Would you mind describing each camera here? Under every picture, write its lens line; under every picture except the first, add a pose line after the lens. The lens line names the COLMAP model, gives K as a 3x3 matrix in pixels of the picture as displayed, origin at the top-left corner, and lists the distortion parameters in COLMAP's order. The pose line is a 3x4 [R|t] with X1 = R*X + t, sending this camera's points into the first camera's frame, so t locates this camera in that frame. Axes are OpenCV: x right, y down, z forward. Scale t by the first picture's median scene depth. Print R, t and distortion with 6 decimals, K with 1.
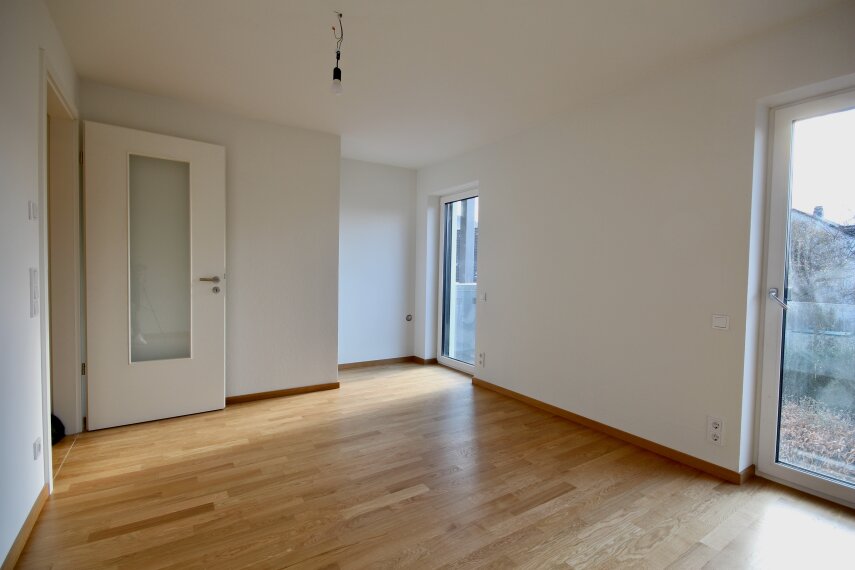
lens RADIAL K [[392.5, 0, 430.1], [0, 392.5, 286.8], [0, 0, 1]] dist [0.002700, -0.011012]
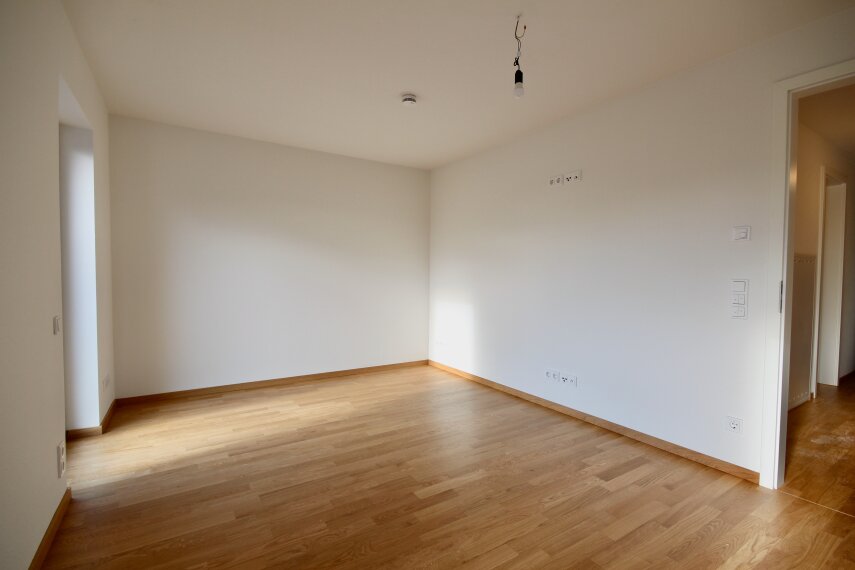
lens RADIAL K [[392.5, 0, 430.1], [0, 392.5, 286.8], [0, 0, 1]] dist [0.002700, -0.011012]
pose [[-0.999489, -0.029576, 0.012088, -0.036352], [-0.028661, 0.997144, 0.069877, -0.068118], [-0.014120, 0.069495, -0.997482, 1.837009]]
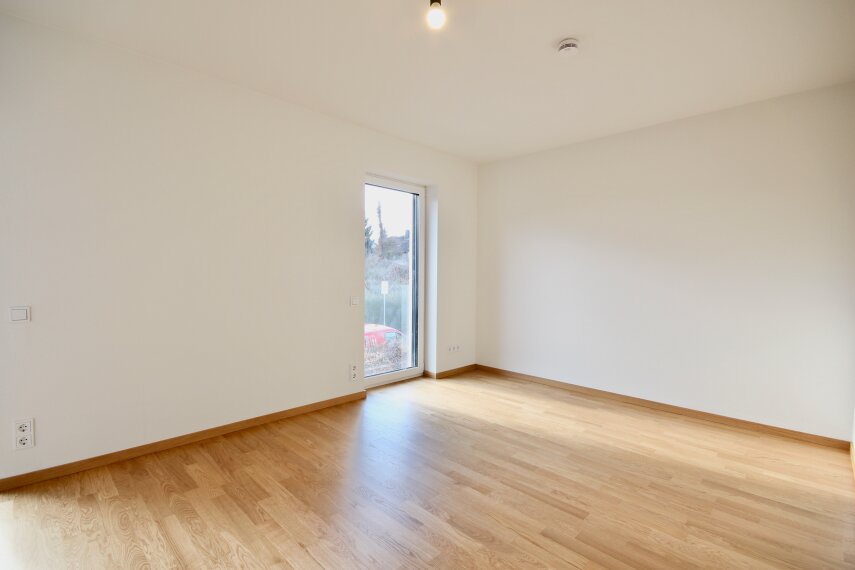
lens RADIAL K [[392.5, 0, 430.1], [0, 392.5, 286.8], [0, 0, 1]] dist [0.002700, -0.011012]
pose [[-0.212918, -0.053061, 0.975628, -0.861587], [0.021669, 0.998022, 0.059007, -0.053447], [-0.976830, 0.033704, -0.211347, 1.063361]]
